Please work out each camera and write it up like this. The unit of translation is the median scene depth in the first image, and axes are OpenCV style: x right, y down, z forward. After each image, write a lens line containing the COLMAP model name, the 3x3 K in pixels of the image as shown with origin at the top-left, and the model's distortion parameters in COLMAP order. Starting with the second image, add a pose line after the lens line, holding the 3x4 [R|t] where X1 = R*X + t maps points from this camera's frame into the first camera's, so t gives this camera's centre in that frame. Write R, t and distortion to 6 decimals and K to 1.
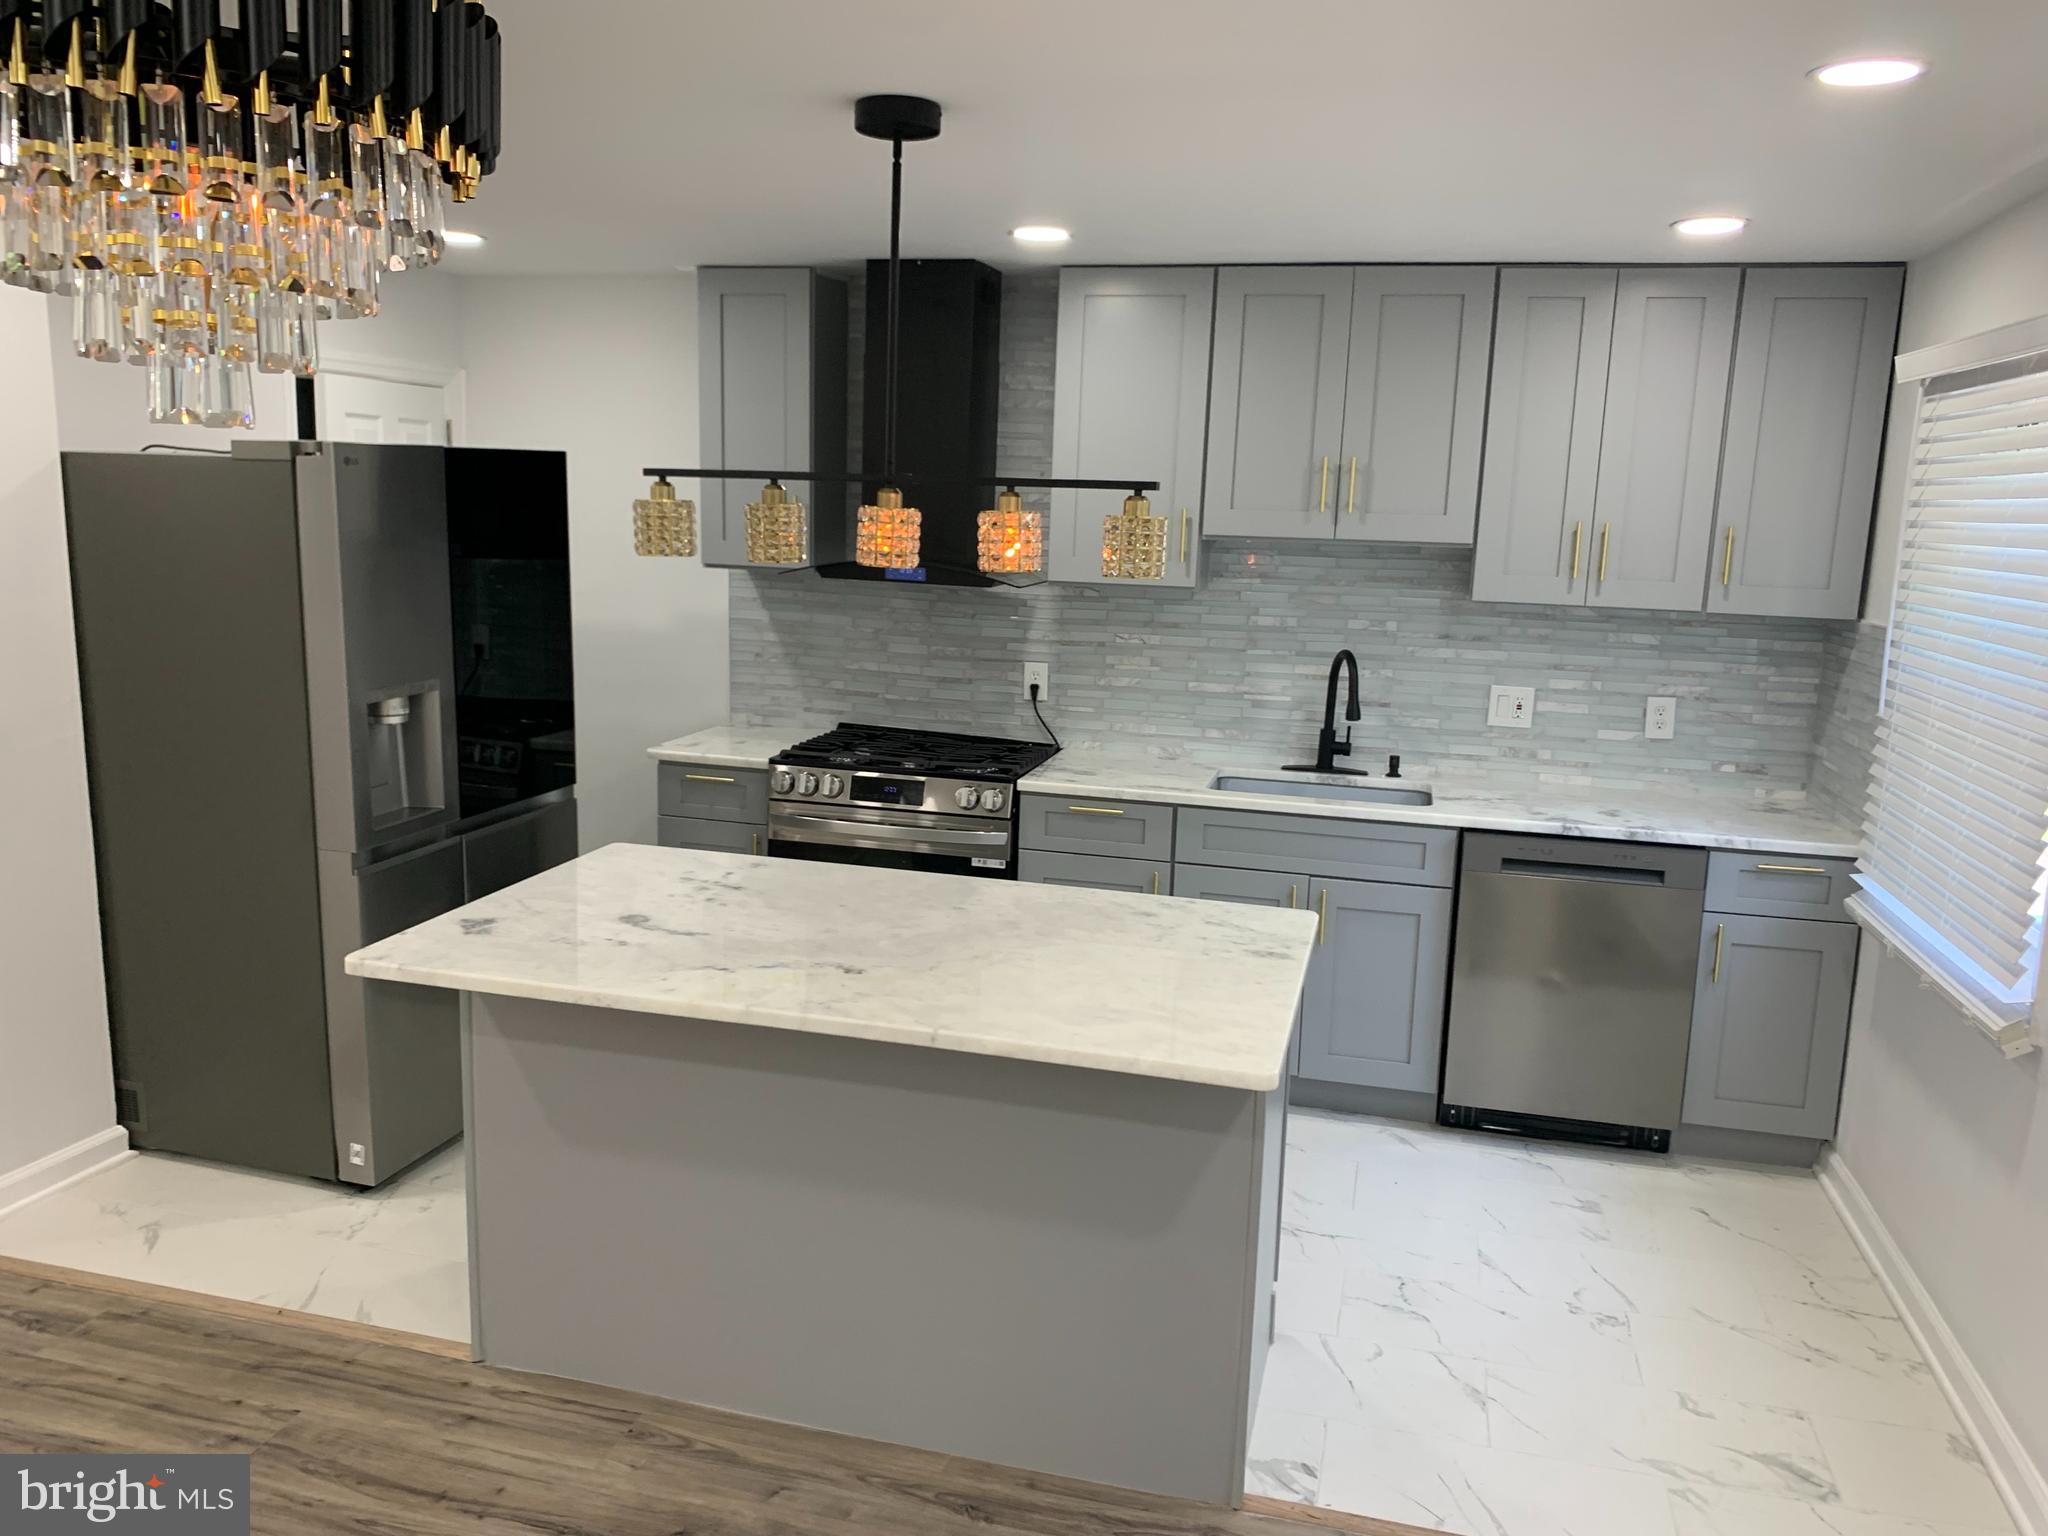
lens RADIAL K [[1585.5, 0, 1012.8], [0, 1585.5, 772.4], [0, 0, 1]] dist [0.035202, -0.018385]
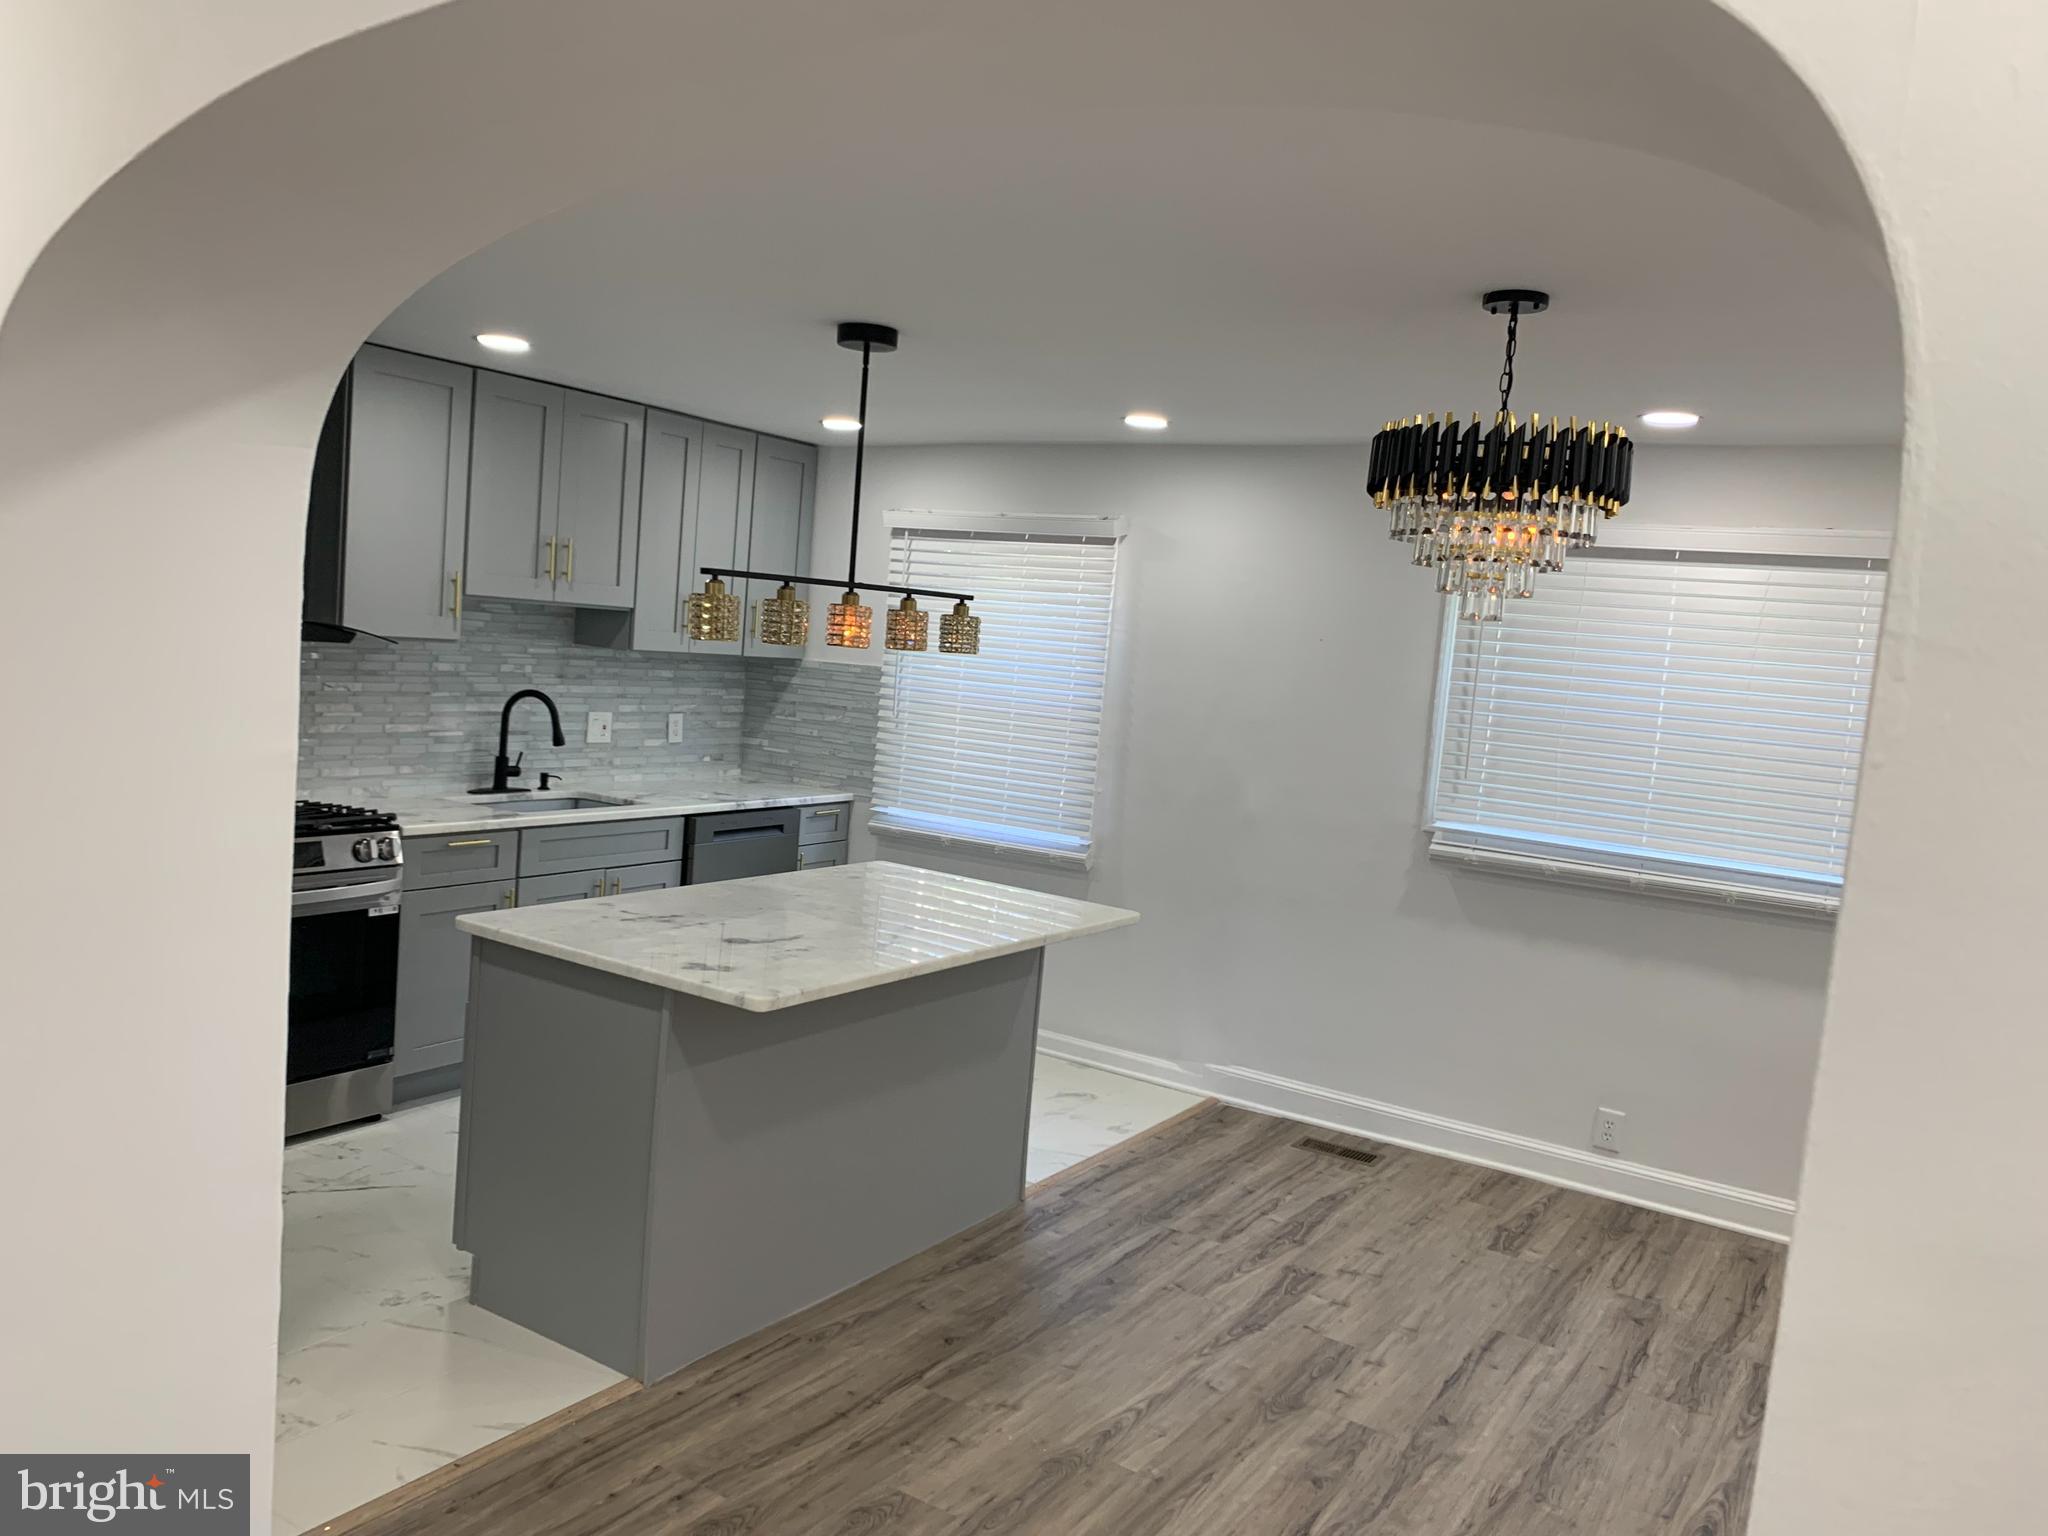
lens RADIAL K [[1585.5, 0, 1014.8], [0, 1585.5, 767.5], [0, 0, 1]] dist [0.035202, -0.018385]
pose [[0.292529, -0.089624, 0.952047, -0.853125], [0.089132, 0.993819, 0.066170, -0.065336], [-0.952094, 0.065501, 0.298710, 0.281640]]
